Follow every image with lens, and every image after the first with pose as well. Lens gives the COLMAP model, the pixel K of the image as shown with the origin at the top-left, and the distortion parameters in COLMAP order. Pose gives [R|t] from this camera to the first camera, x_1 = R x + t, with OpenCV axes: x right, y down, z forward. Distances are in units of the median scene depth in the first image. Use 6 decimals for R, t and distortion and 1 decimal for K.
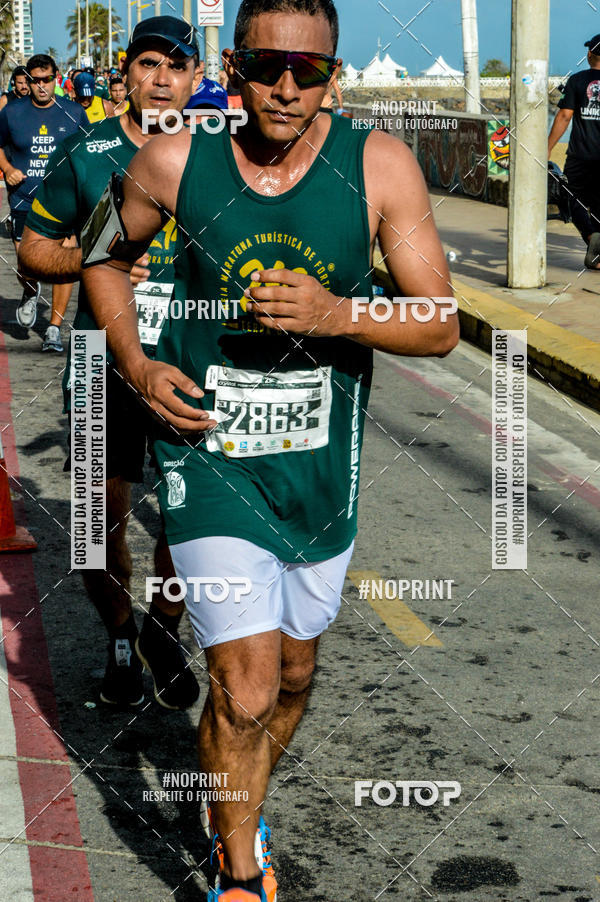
lens RADIAL K [[2294.7, 0, 300.0], [0, 2294.7, 451.0], [0, 0, 1]] dist [-0.026817, -1.542552]
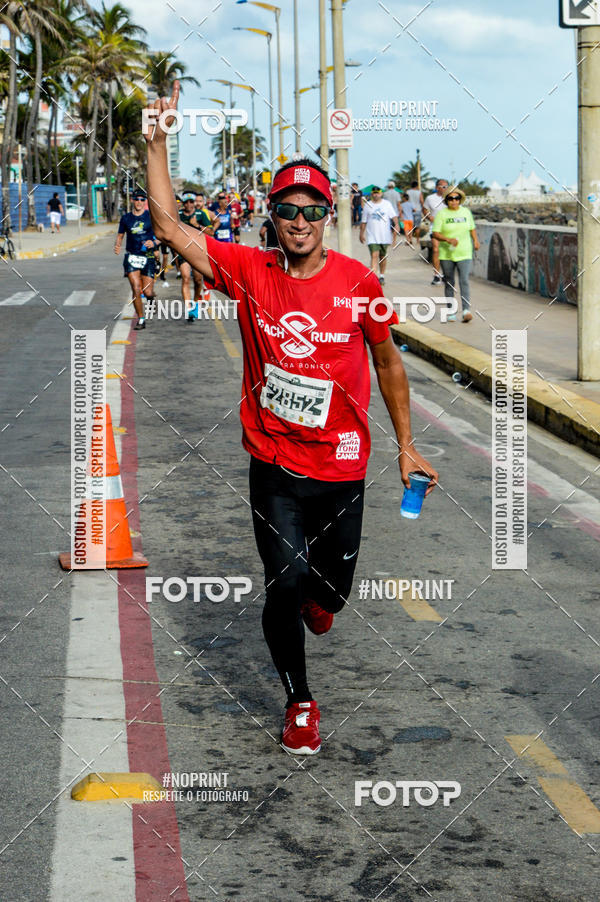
lens RADIAL K [[2405.0, 0, 300.0], [0, 2405.0, 451.0], [0, 0, 1]] dist [-0.064508, -0.326095]
pose [[0.997595, -0.008008, -0.068842, 0.023154], [0.004194, 0.998457, -0.055367, 0.019021], [0.069180, 0.054946, 0.996090, -0.125856]]
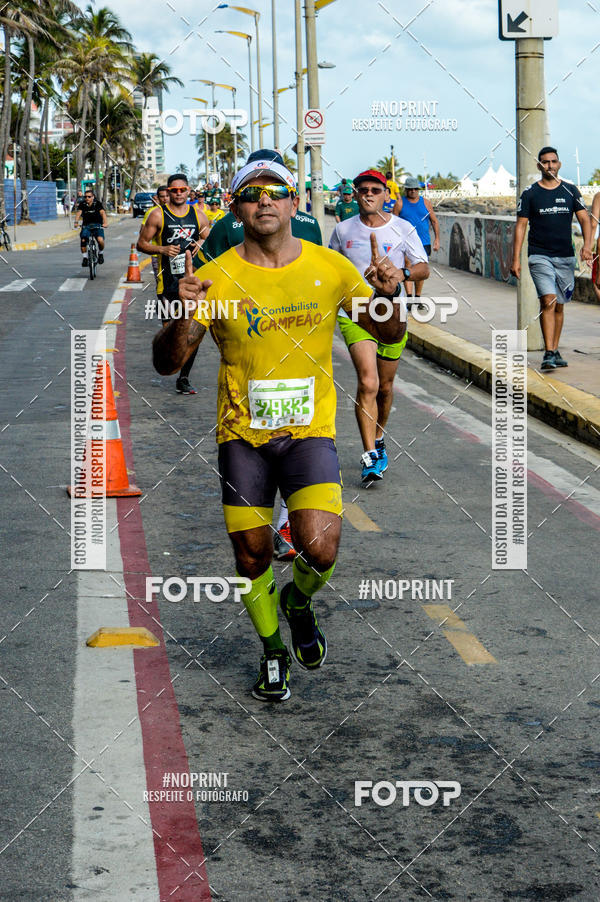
lens RADIAL K [[2370.6, 0, 300.0], [0, 2370.6, 451.0], [0, 0, 1]] dist [-0.081599, -0.320036]
pose [[0.997993, -0.012238, -0.062129, 0.033456], [0.009024, 0.998619, -0.051748, 0.034734], [0.062676, 0.051084, 0.996726, -0.216551]]
